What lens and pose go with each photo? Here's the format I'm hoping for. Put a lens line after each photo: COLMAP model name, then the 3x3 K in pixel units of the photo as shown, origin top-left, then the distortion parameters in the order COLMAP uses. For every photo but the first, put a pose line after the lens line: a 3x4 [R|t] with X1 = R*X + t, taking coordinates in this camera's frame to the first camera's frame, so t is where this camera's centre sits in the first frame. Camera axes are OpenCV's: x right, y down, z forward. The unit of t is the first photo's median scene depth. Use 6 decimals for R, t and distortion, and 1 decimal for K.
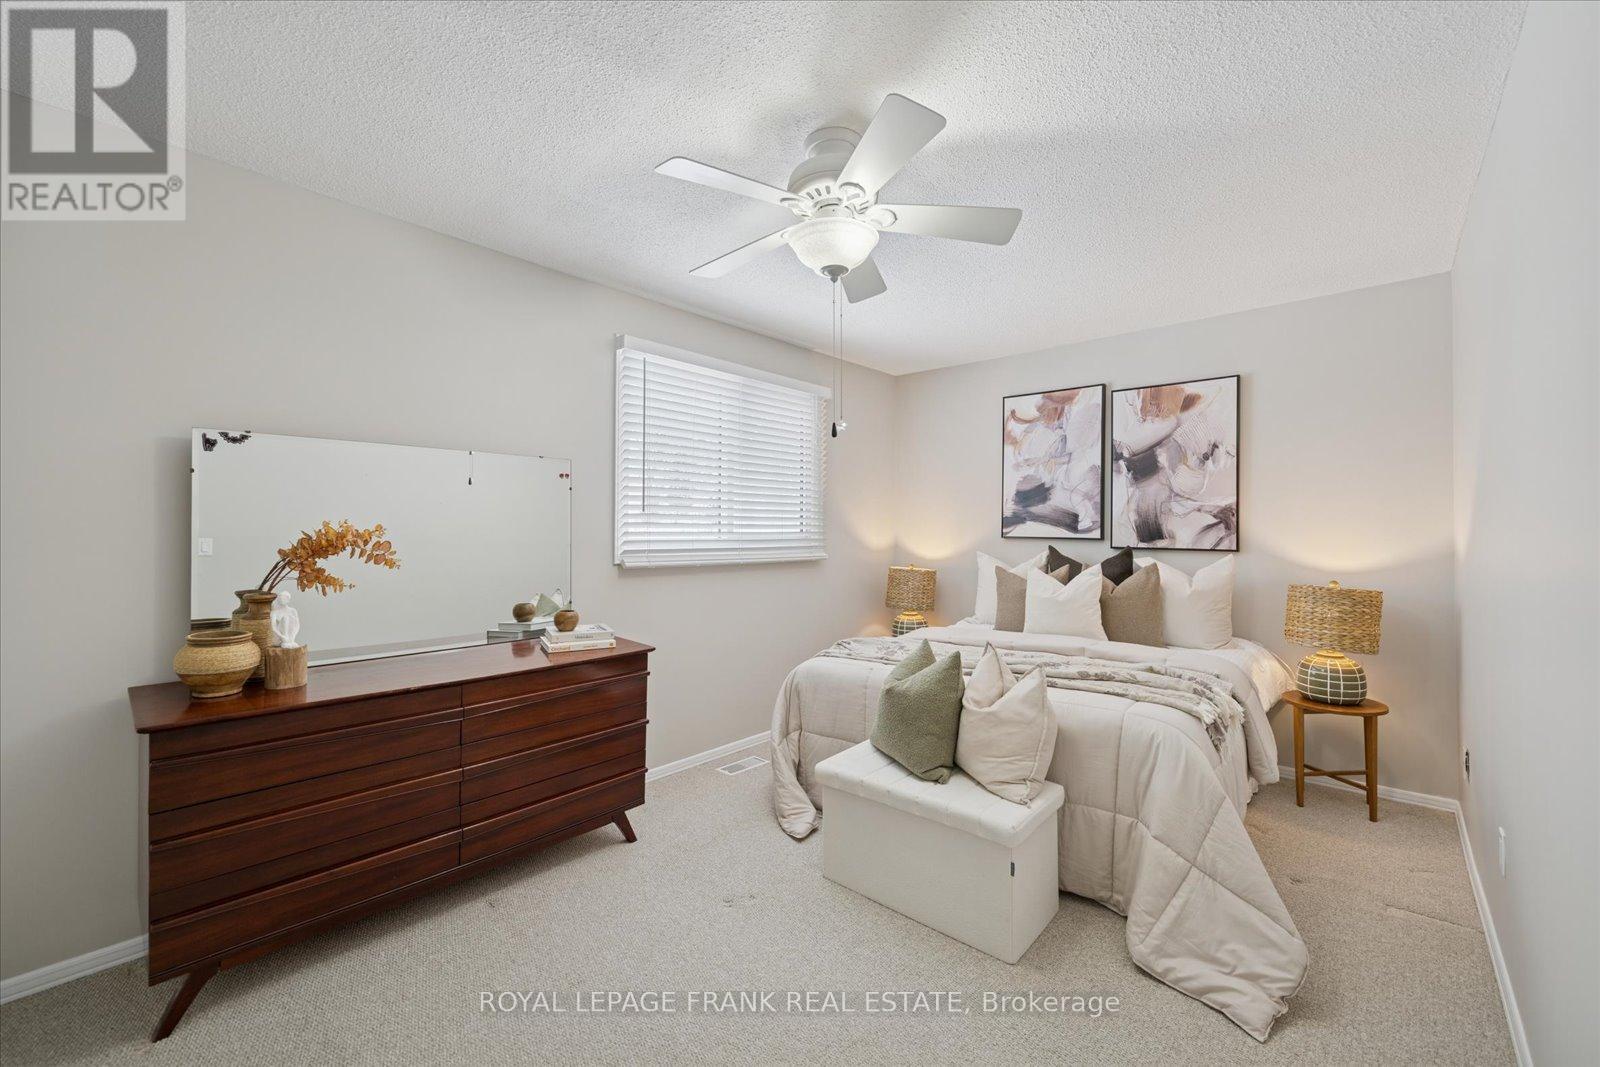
lens RADIAL K [[643.6, 0, 776.4], [0, 643.6, 540.9], [0, 0, 1]] dist [-0.000504, -0.000004]
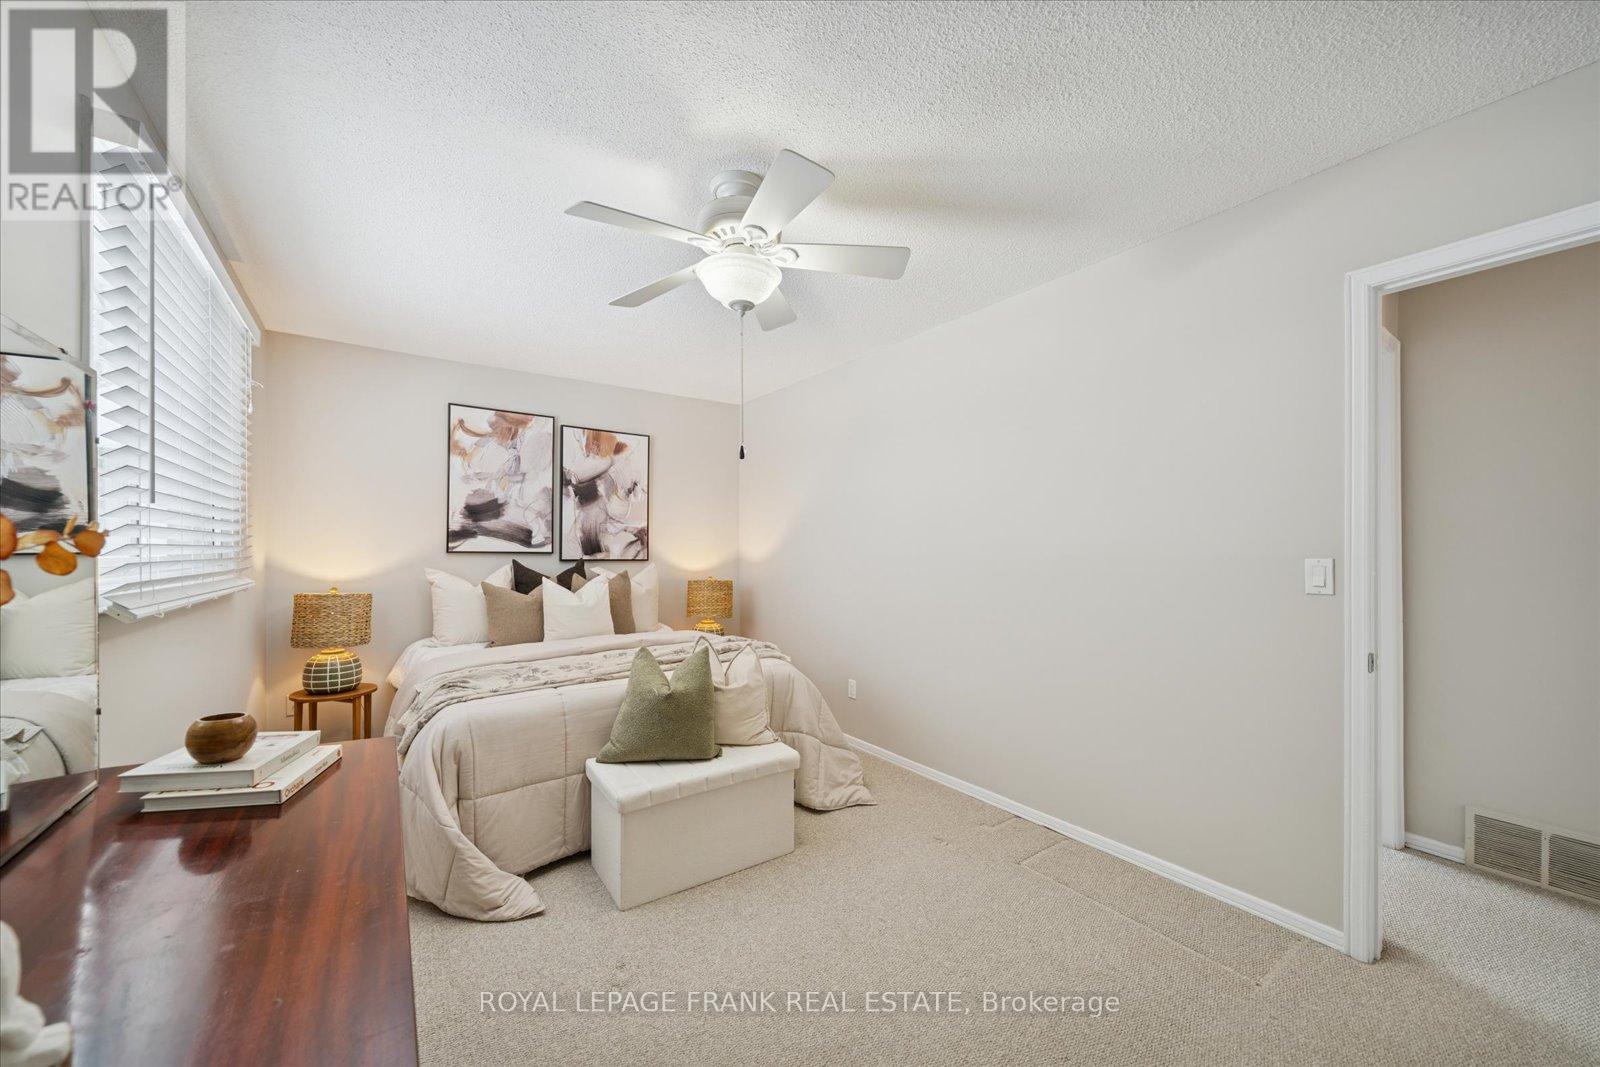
lens RADIAL K [[602.8, 0, 800.2], [0, 602.8, 568.3], [0, 0, 1]] dist [-0.000638, -0.000019]
pose [[0.211626, -0.033338, 0.976782, -0.454925], [0.012526, 0.999429, 0.031397, -0.003706], [-0.977270, 0.005591, 0.211923, 0.349718]]
